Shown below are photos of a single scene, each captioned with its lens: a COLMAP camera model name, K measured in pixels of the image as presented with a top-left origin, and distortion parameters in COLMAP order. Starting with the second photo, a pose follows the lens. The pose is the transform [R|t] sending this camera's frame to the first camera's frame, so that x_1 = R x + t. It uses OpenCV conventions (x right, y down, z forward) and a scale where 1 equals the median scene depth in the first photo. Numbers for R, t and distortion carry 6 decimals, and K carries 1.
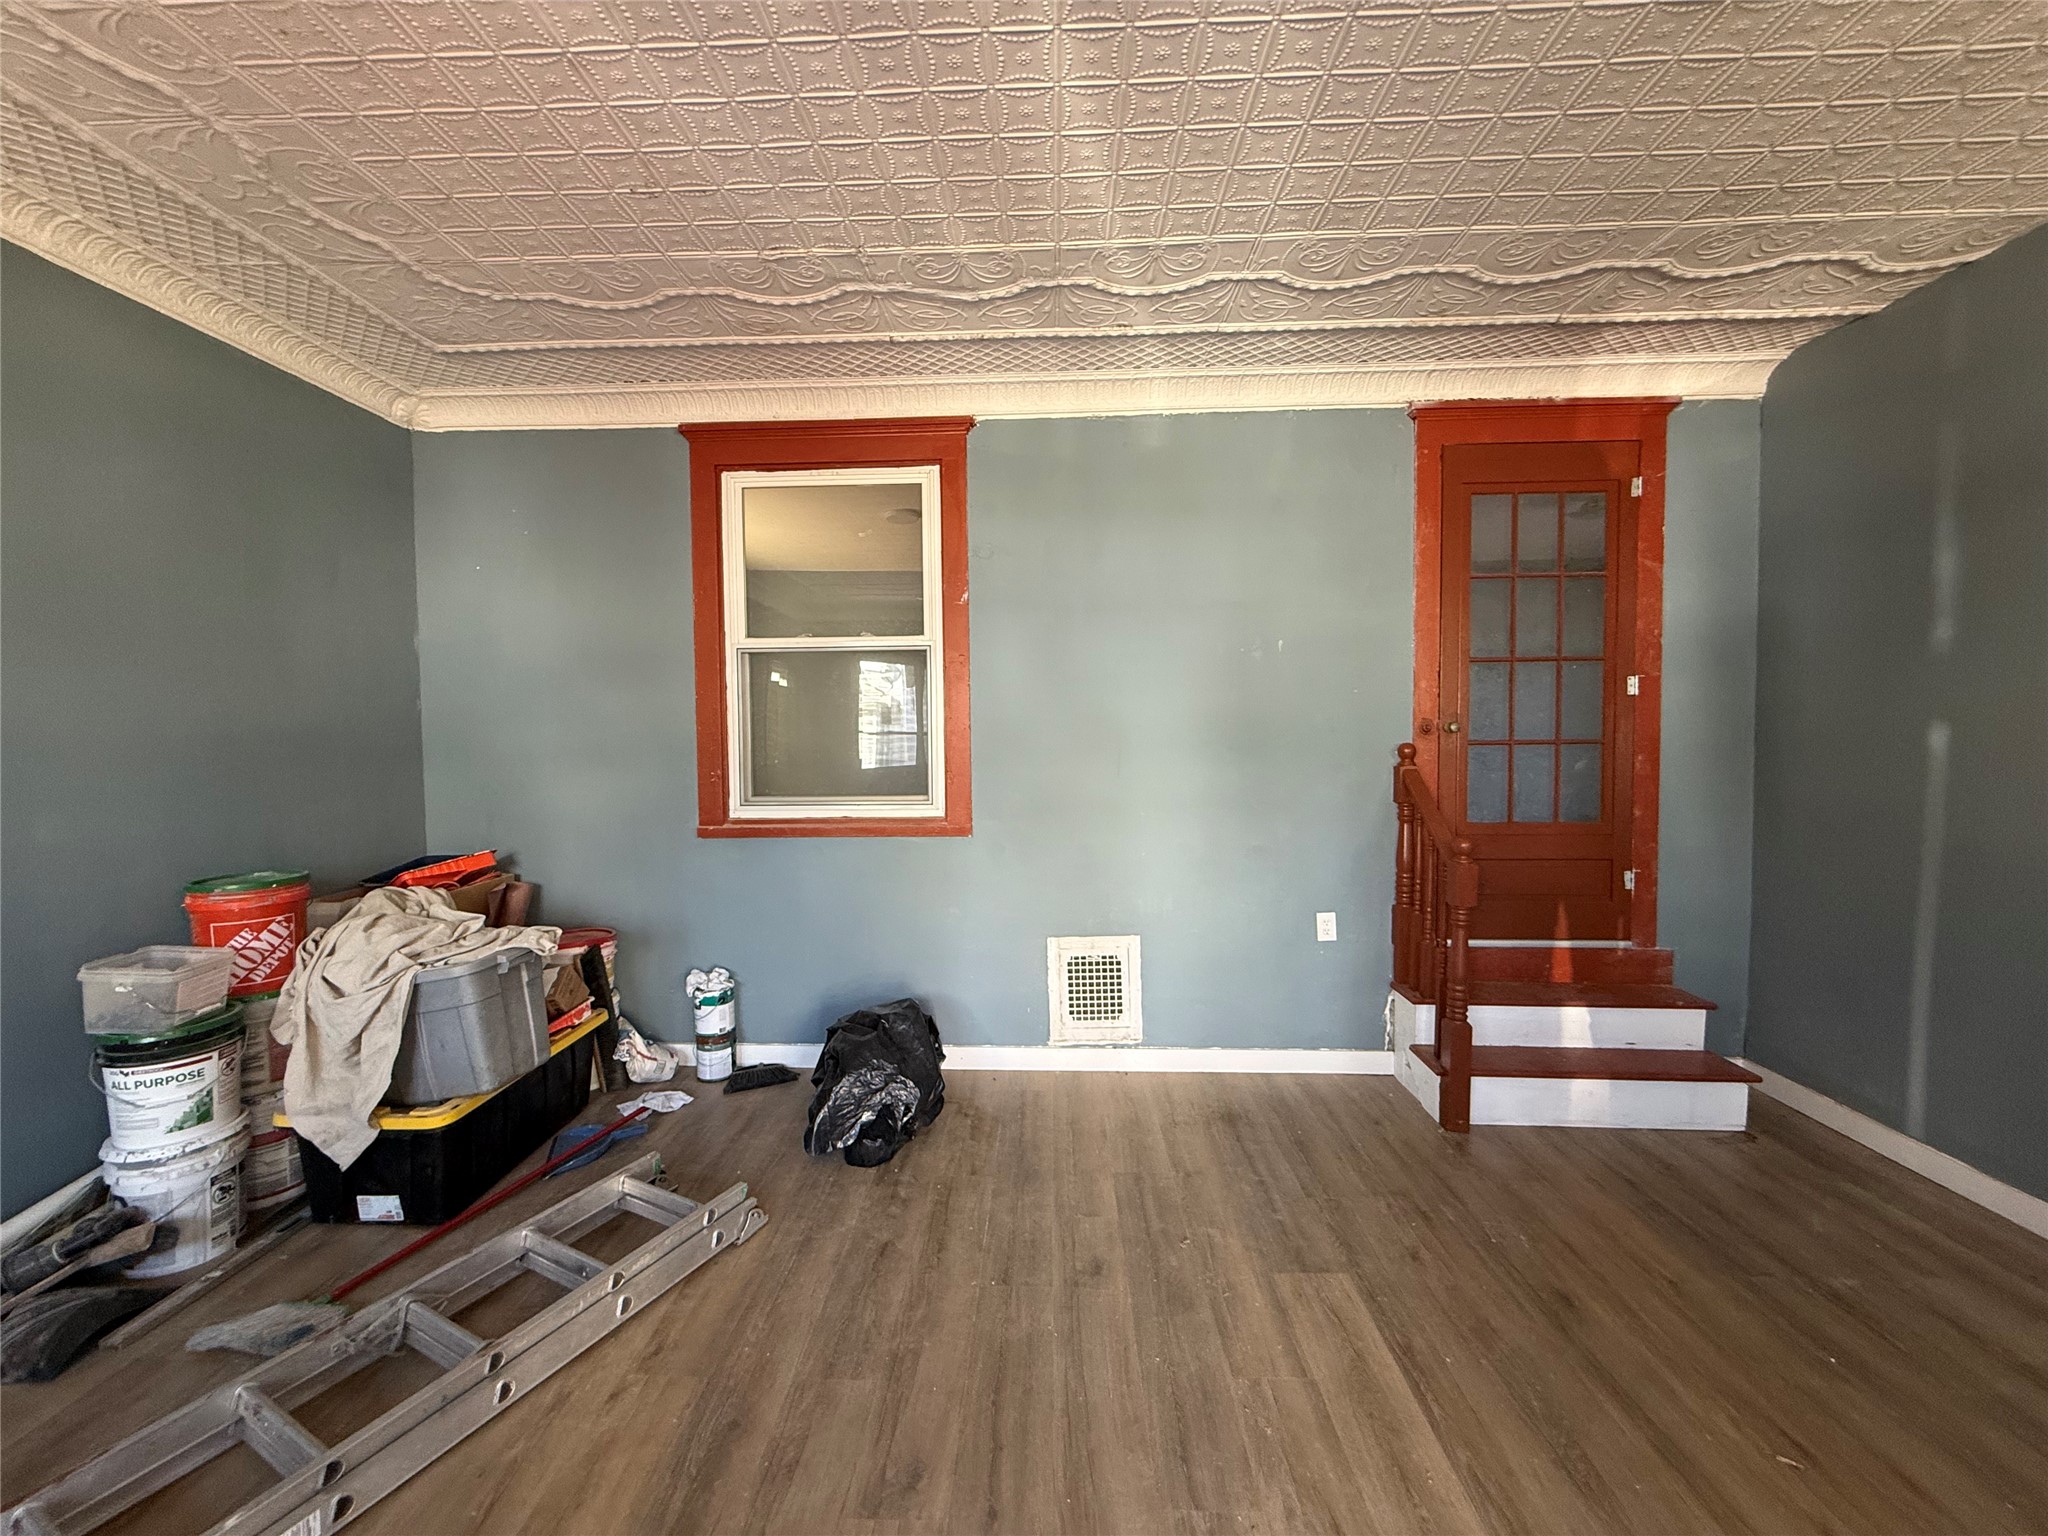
lens RADIAL K [[811.1, 0, 1016.9], [0, 811.1, 766.9], [0, 0, 1]] dist [-0.003327, -0.000012]
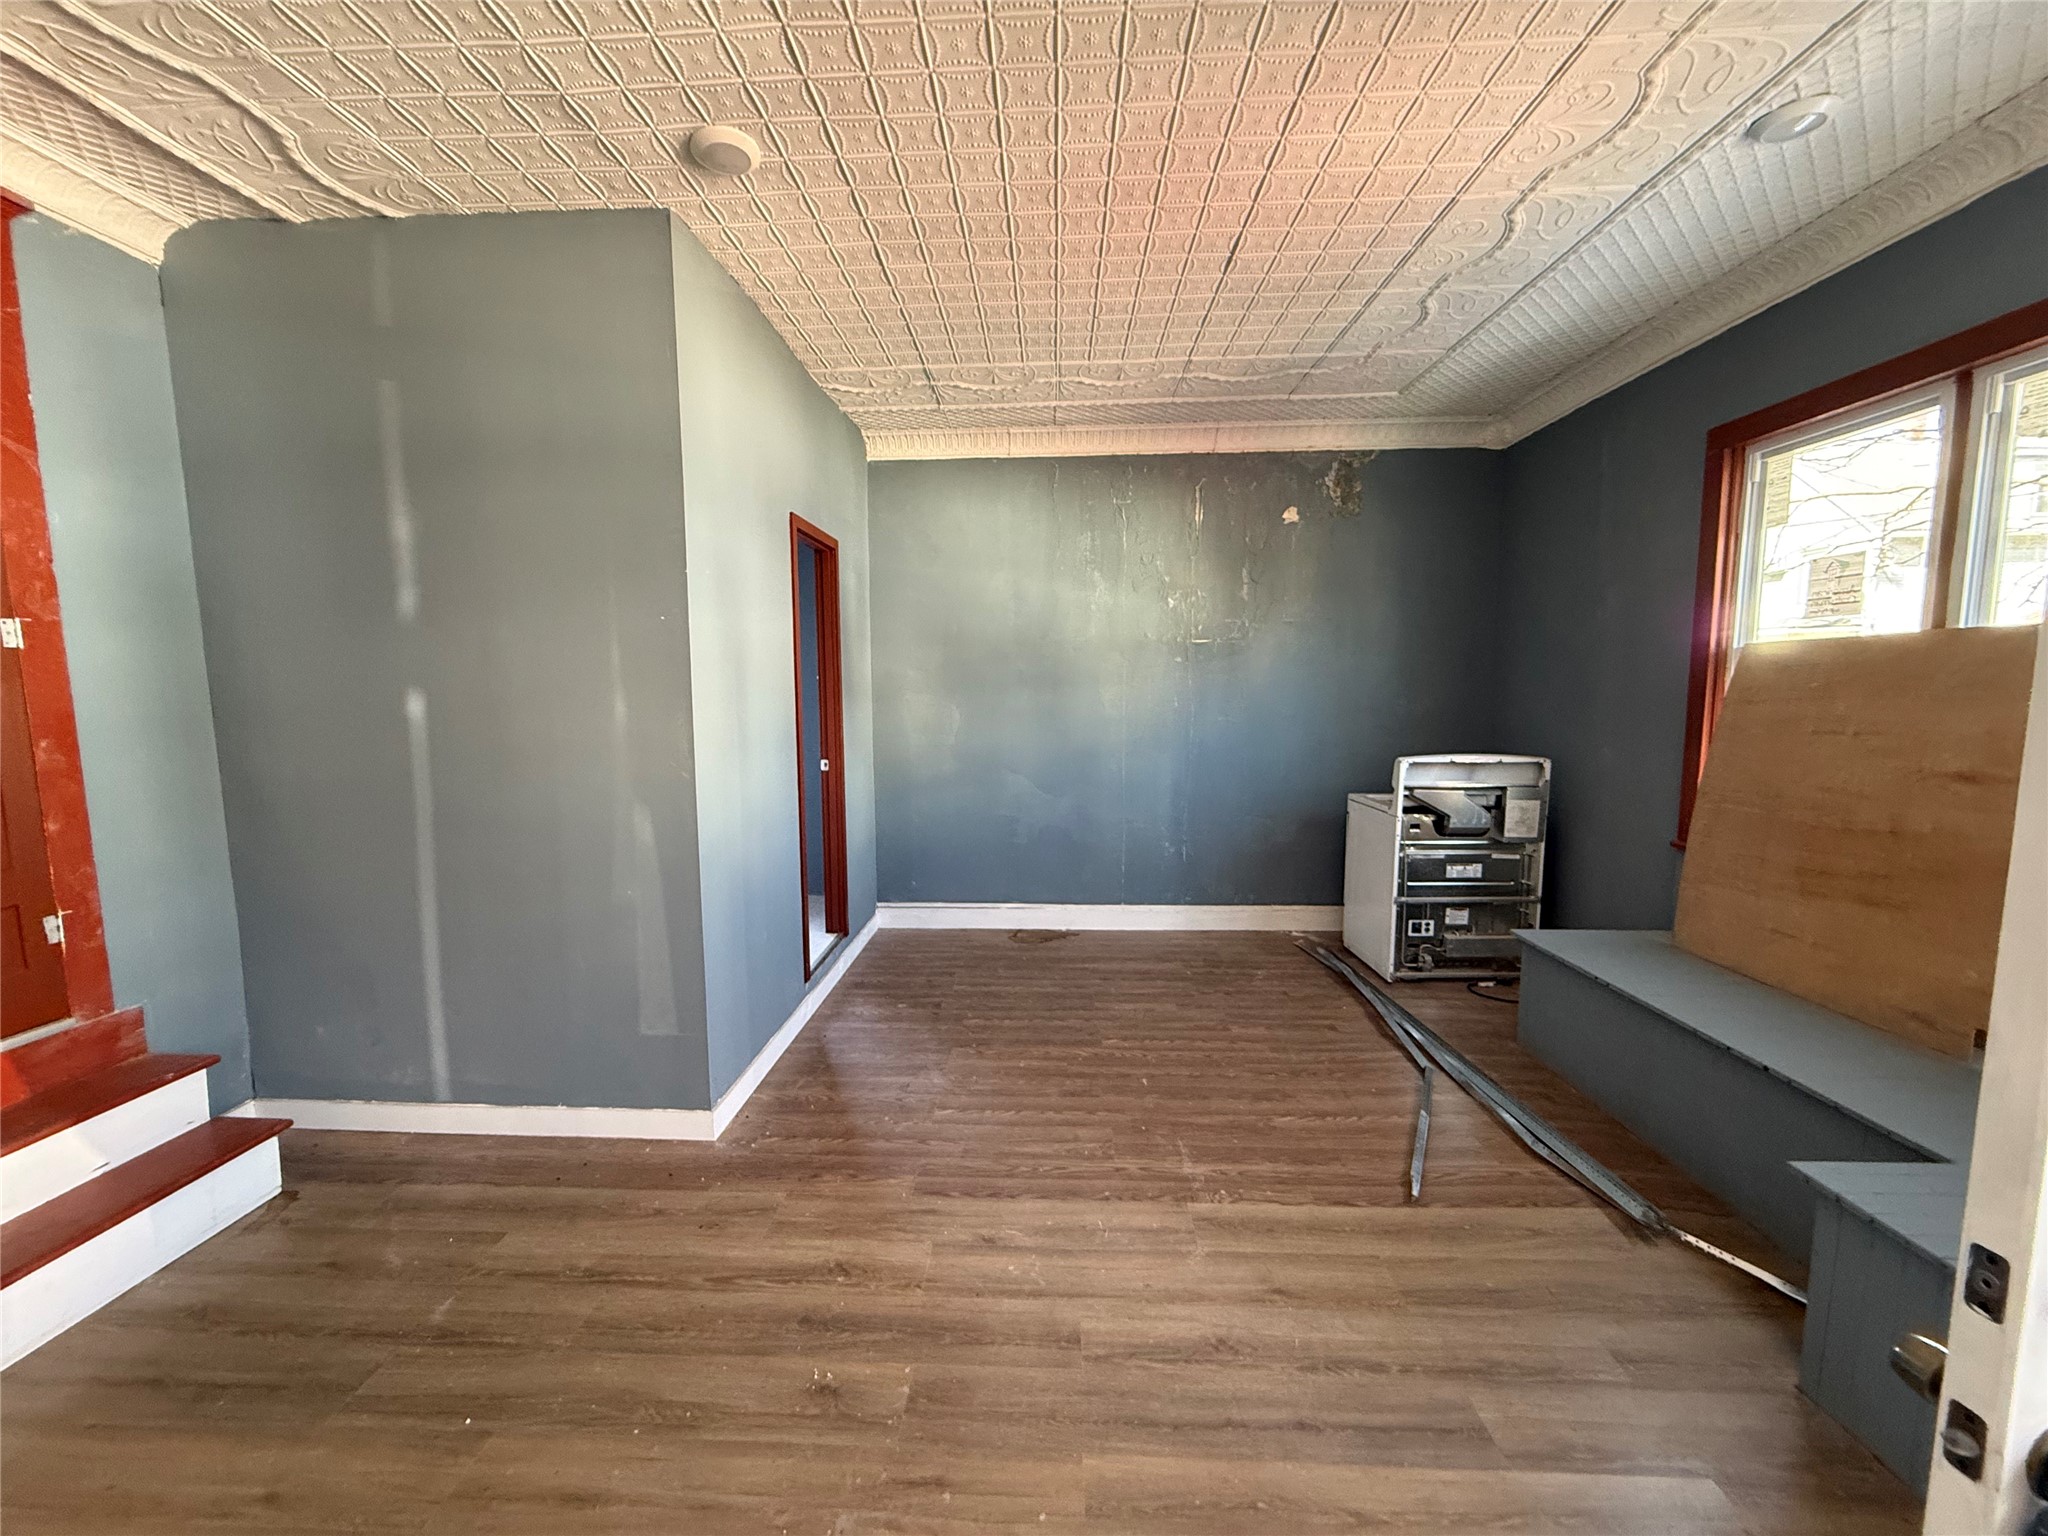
lens RADIAL K [[811.1, 0, 1018.2], [0, 811.1, 767.4], [0, 0, 1]] dist [-0.003327, -0.000012]
pose [[0.001468, -0.097911, 0.995194, 0.140584], [0.047934, 0.994058, 0.097729, -0.023266], [-0.998849, 0.047561, 0.006152, 0.249972]]
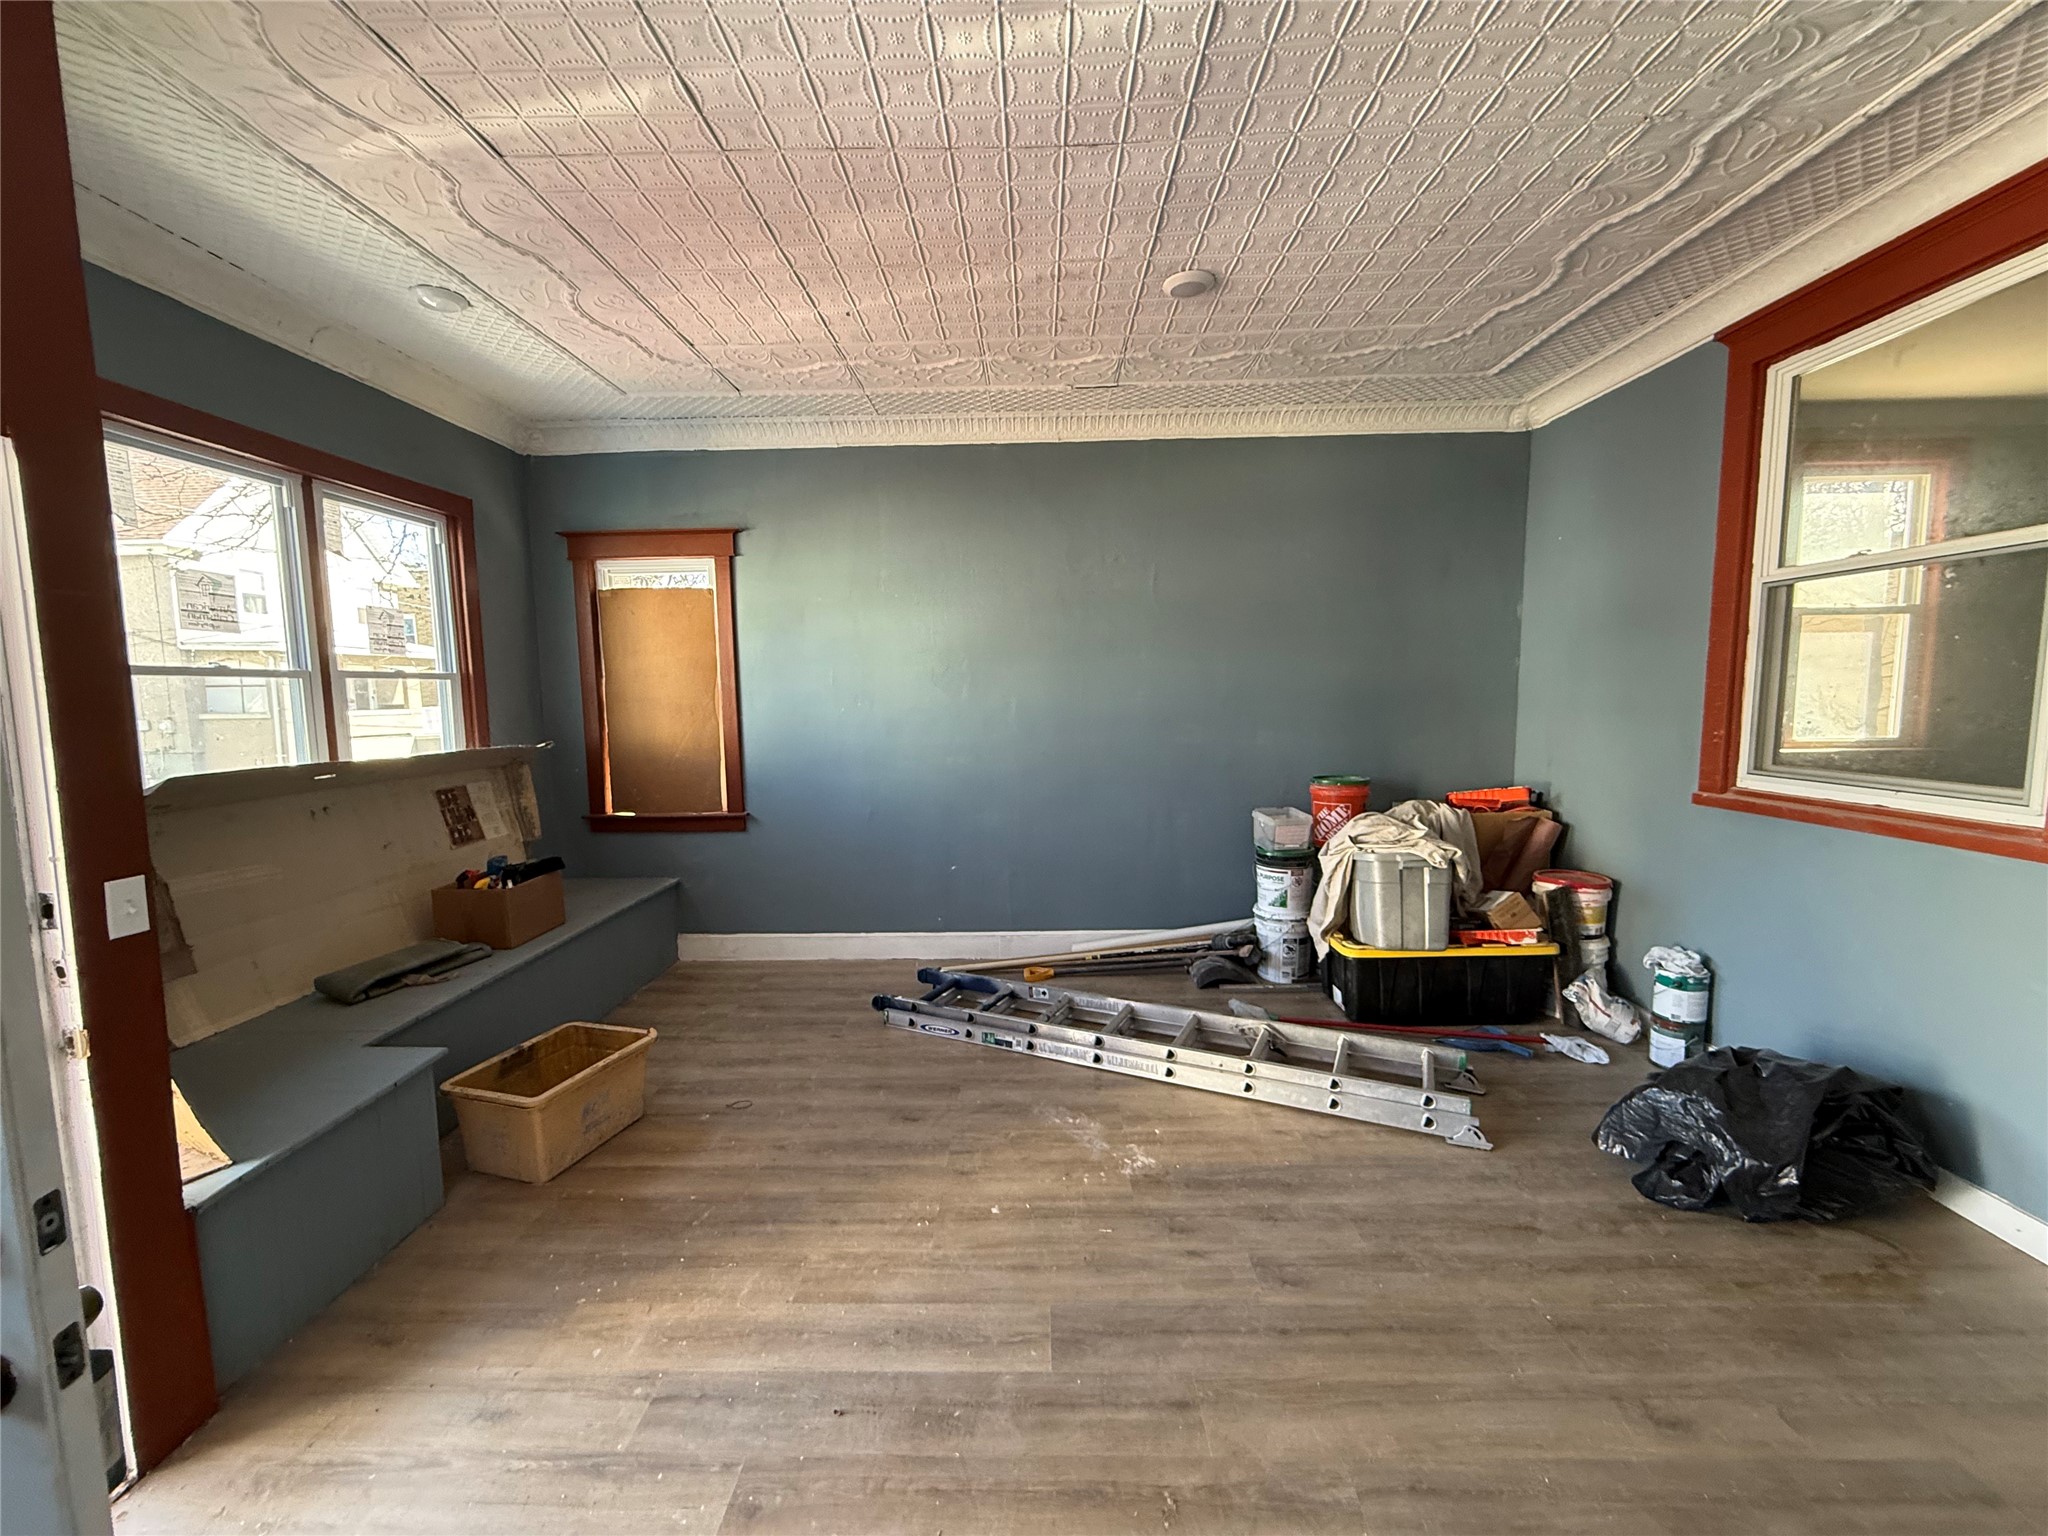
lens RADIAL K [[811.1, 0, 1022.5], [0, 811.1, 767.6], [0, 0, 1]] dist [-0.003327, -0.000012]
pose [[0.024692, 0.101534, -0.994526, 0.505190], [-0.027963, 0.994510, 0.100838, -0.023406], [0.999304, 0.025320, 0.027396, 0.247538]]
